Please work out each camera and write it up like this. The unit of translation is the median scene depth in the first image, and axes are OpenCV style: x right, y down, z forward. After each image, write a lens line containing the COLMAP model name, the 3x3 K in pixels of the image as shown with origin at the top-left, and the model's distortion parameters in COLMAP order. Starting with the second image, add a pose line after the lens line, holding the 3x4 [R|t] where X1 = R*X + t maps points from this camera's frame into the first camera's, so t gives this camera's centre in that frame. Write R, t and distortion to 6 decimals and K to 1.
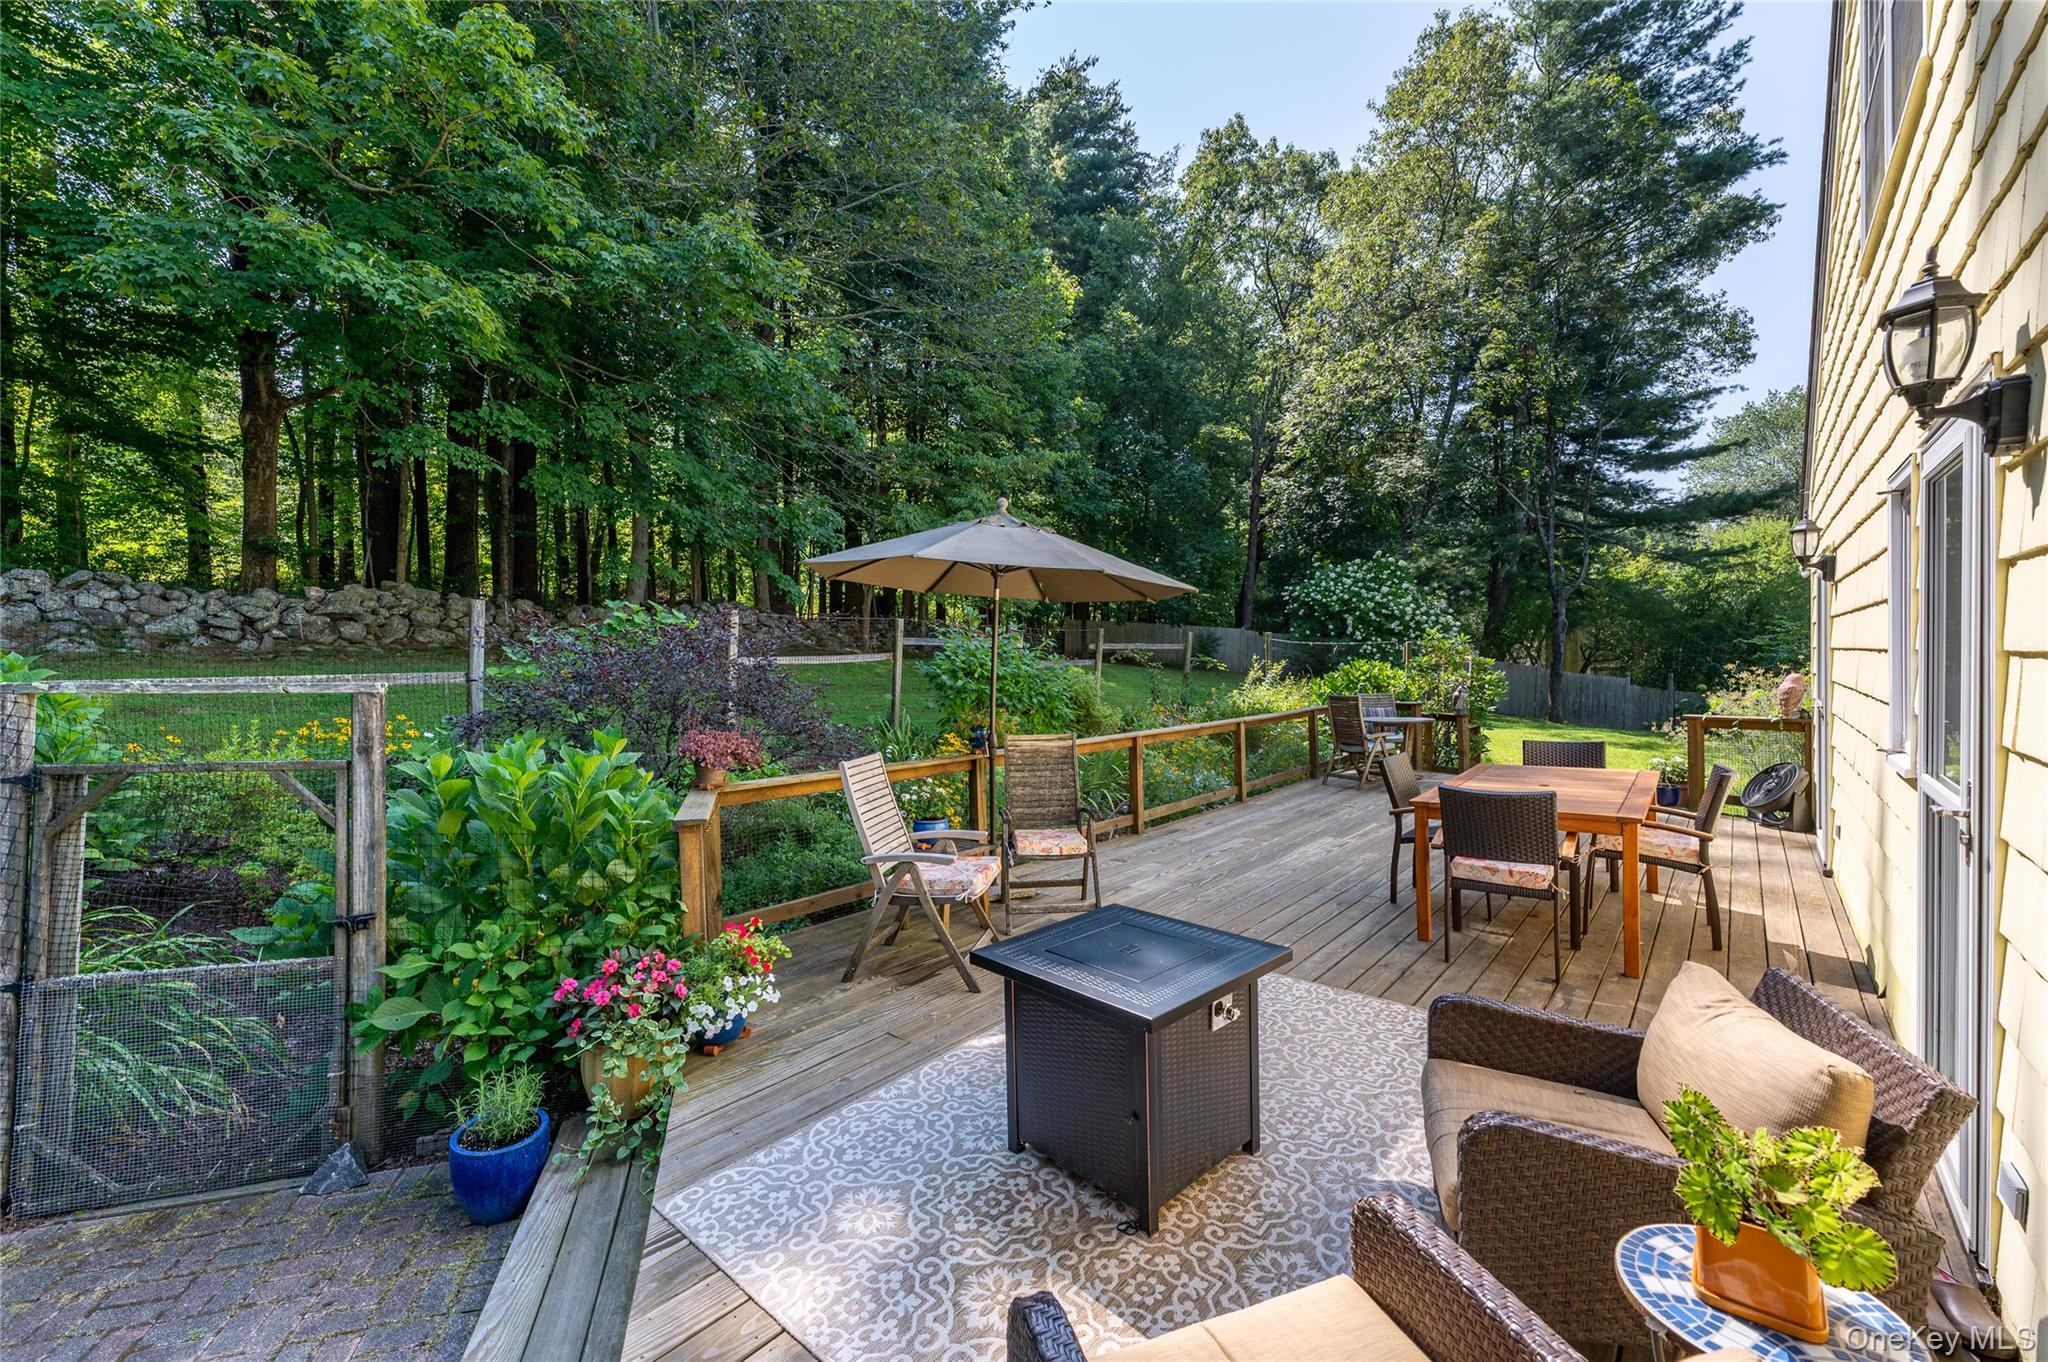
lens RADIAL K [[811.3, 0, 1007.9], [0, 811.3, 676.7], [0, 0, 1]] dist [-0.001279, 0.000049]
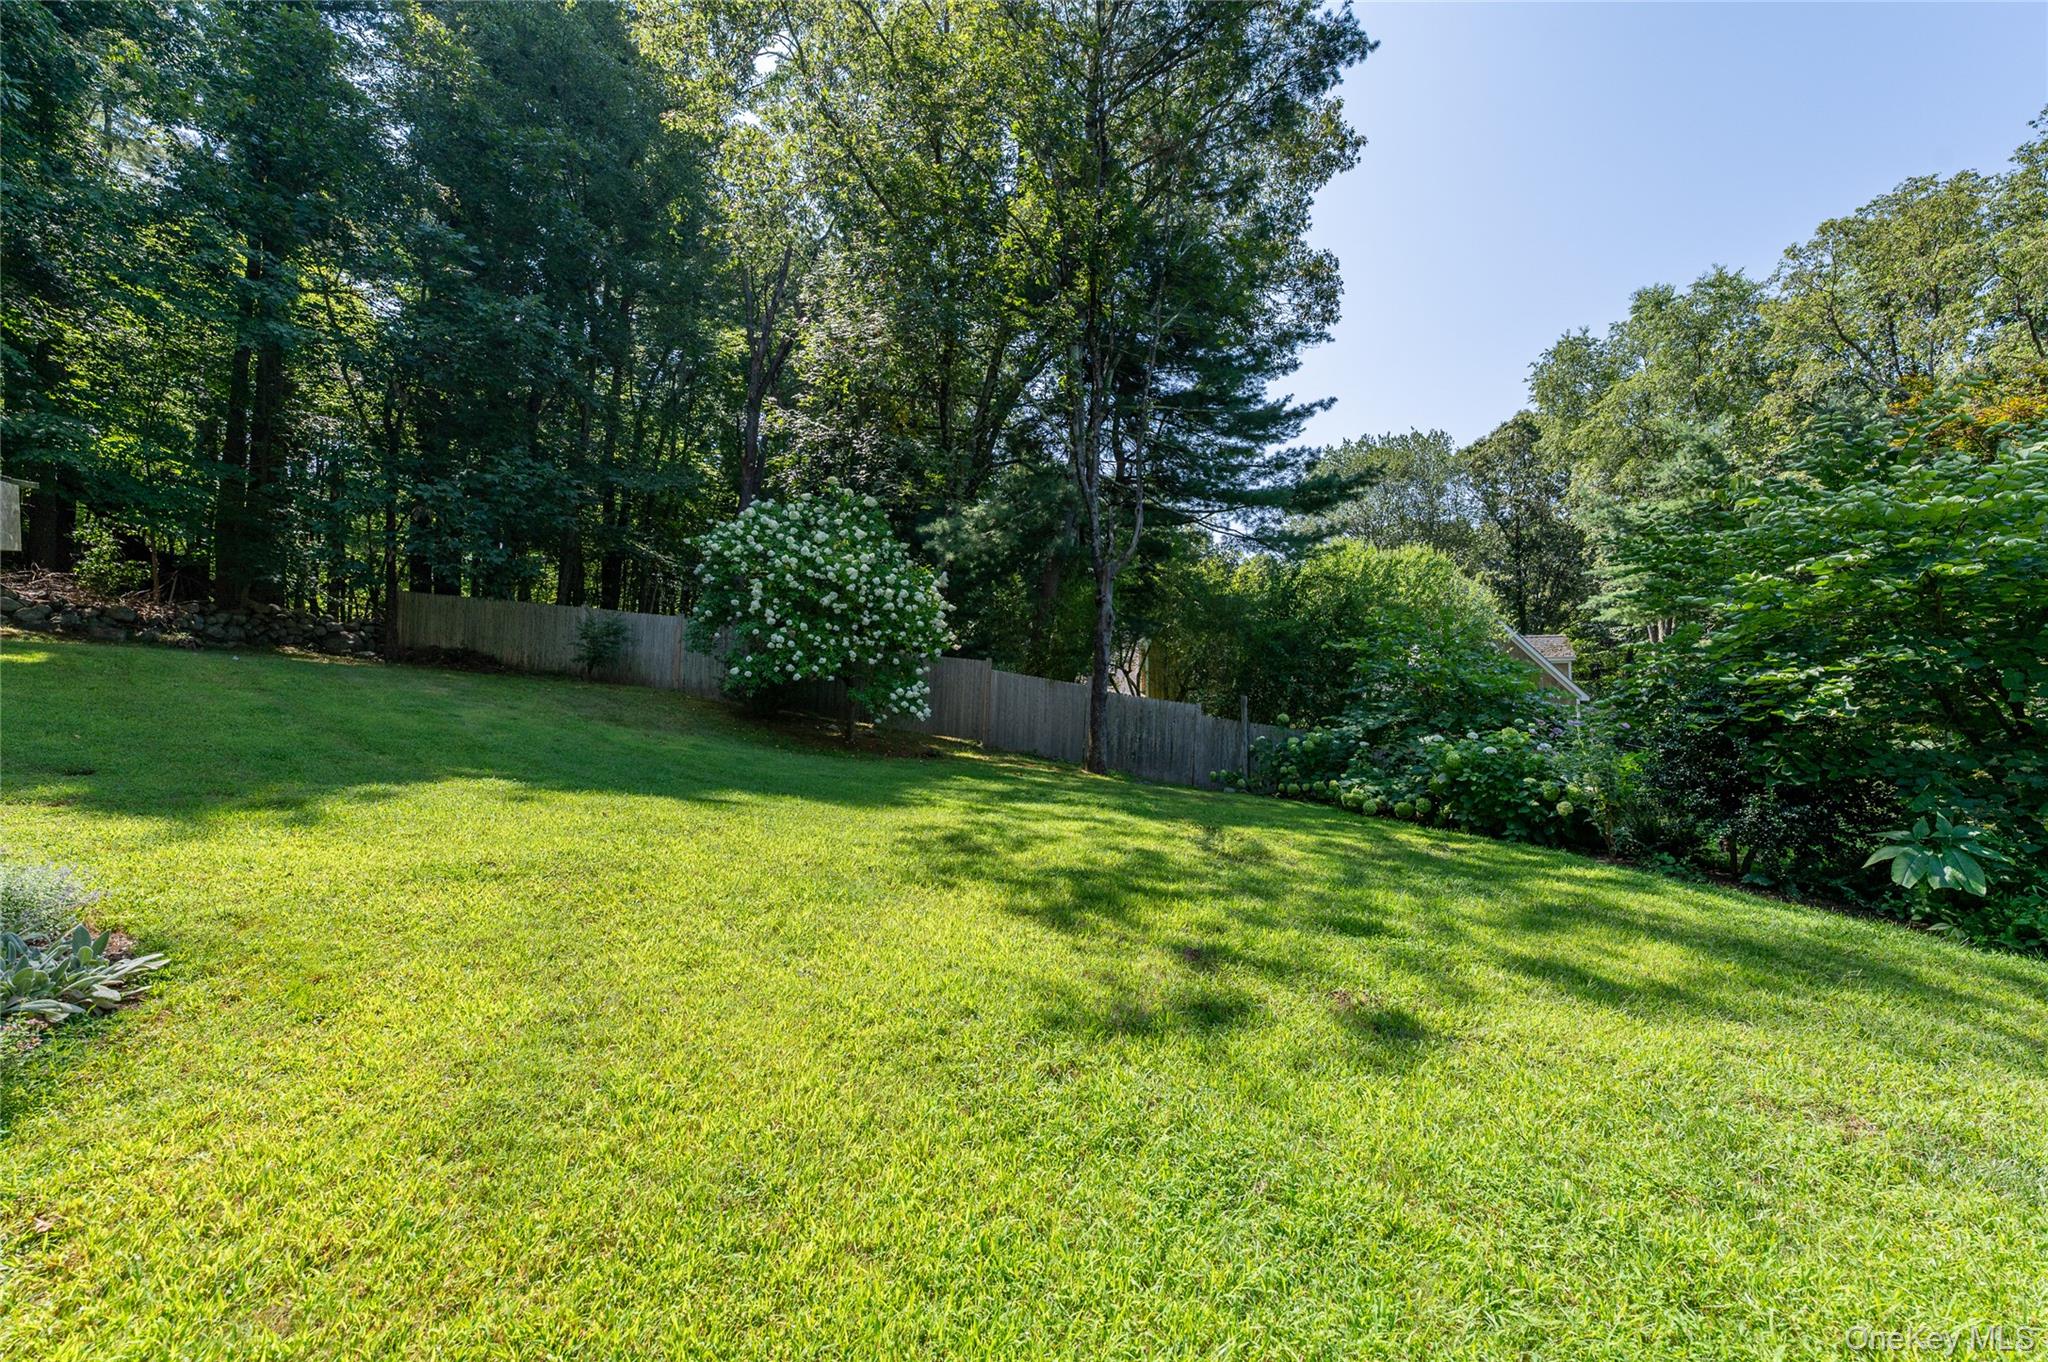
lens RADIAL K [[811.3, 0, 1015.7], [0, 811.3, 685.2], [0, 0, 1]] dist [-0.001279, 0.000049]
pose [[0.929402, 0.023530, 0.368318, 0.394960], [-0.014333, 0.999514, -0.027688, 0.007501], [-0.368790, 0.020455, 0.929288, 0.447079]]
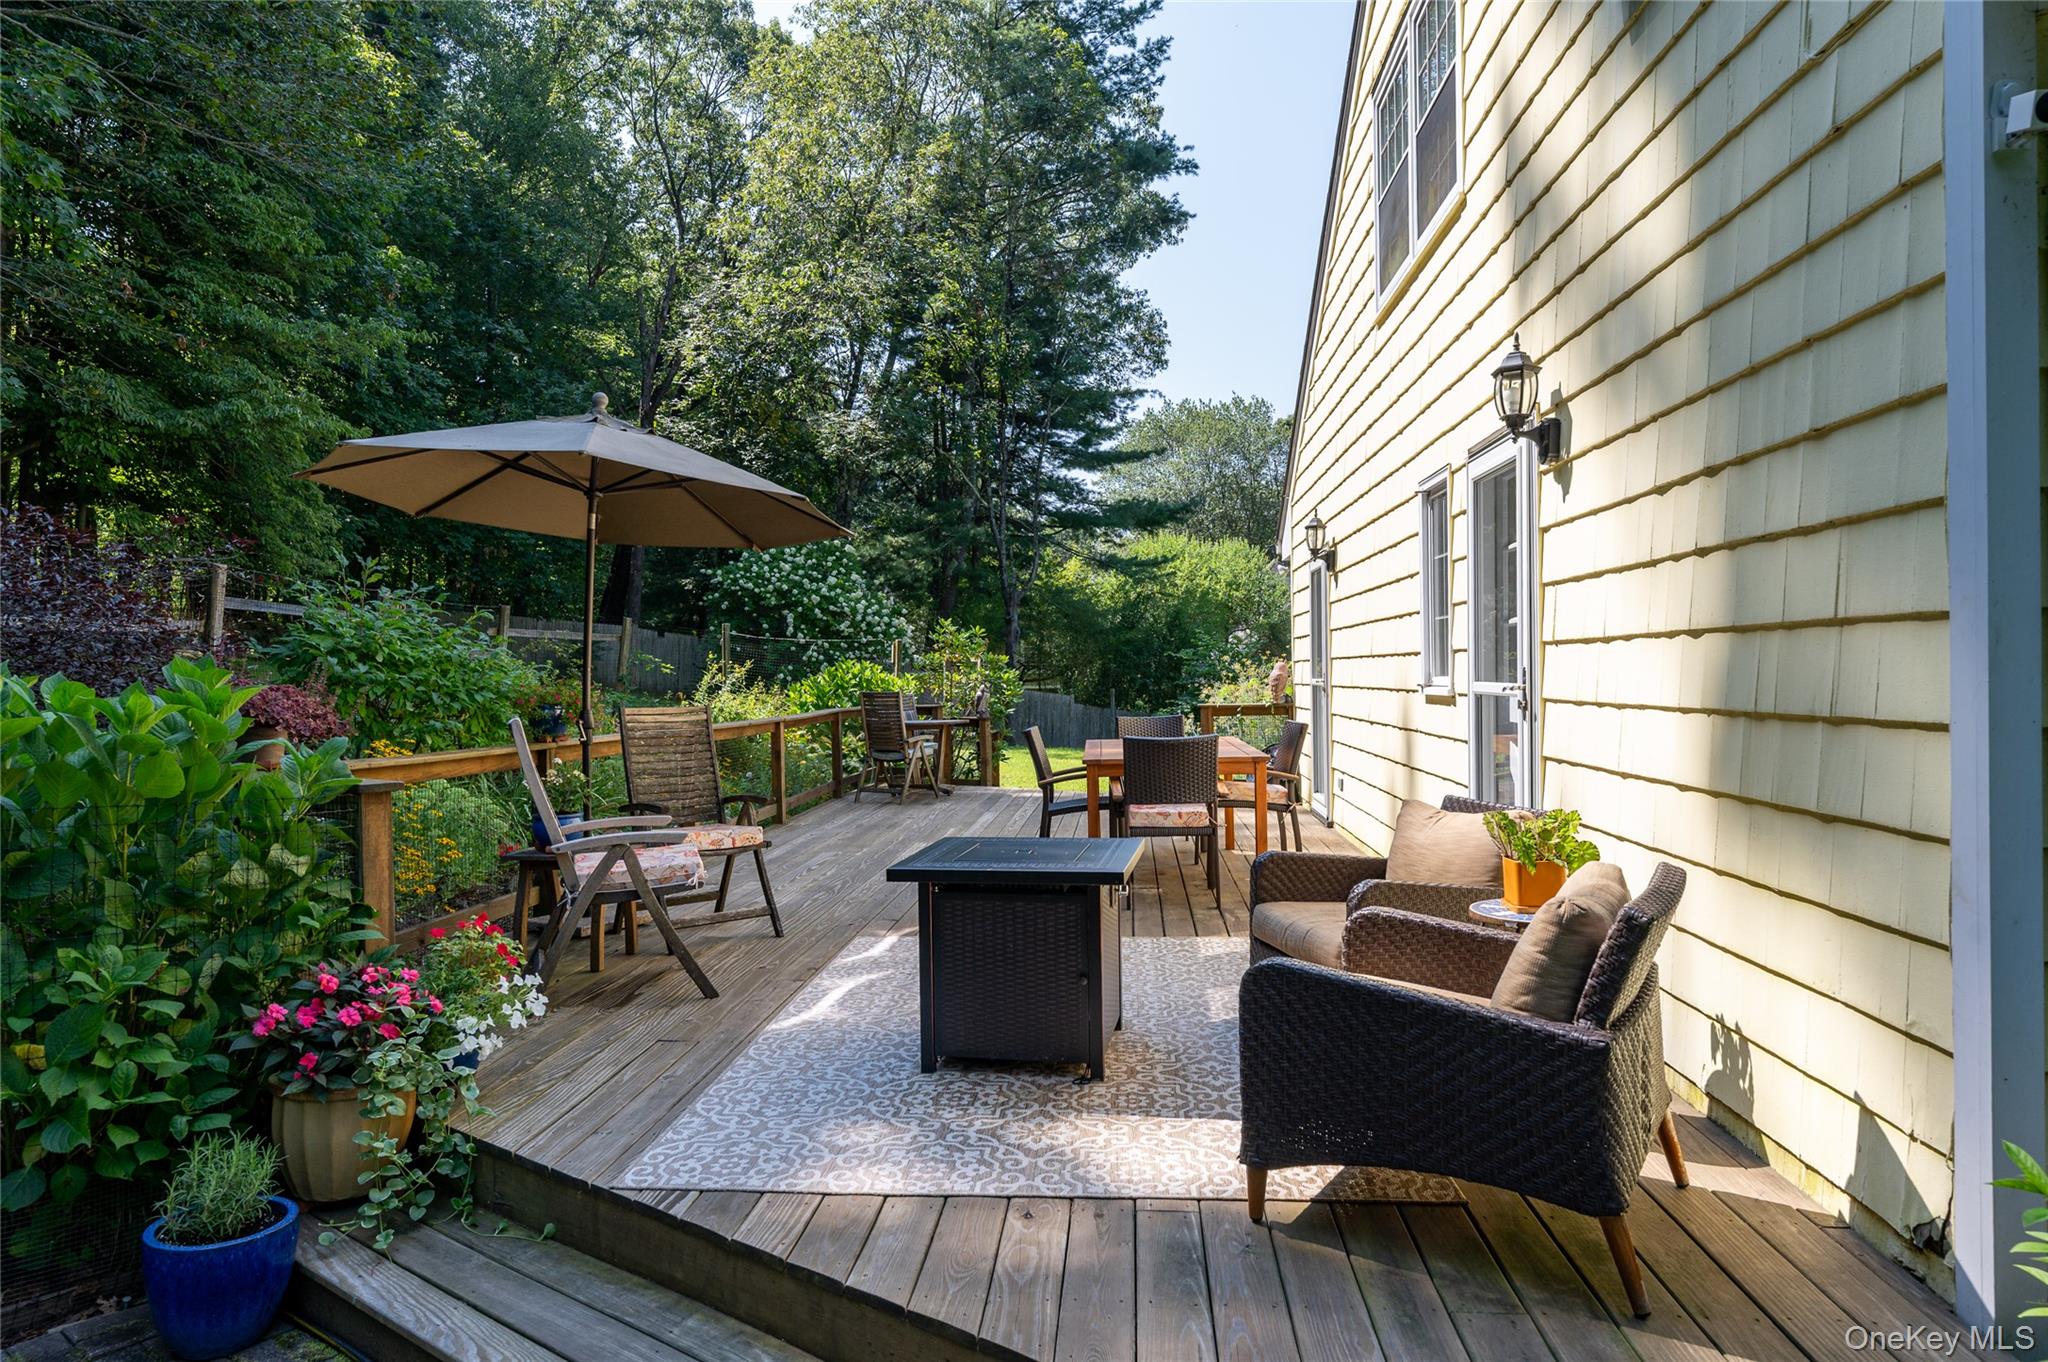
lens RADIAL K [[1197.1, 0, 1017.2], [0, 1197.1, 681.9], [0, 0, 1]] dist [-0.003605, 0.000138]
pose [[0.799864, 0.008697, 0.600118, -0.082648], [0.005739, 0.999738, -0.022138, 0.016490], [-0.600153, 0.021152, 0.799605, -0.022813]]
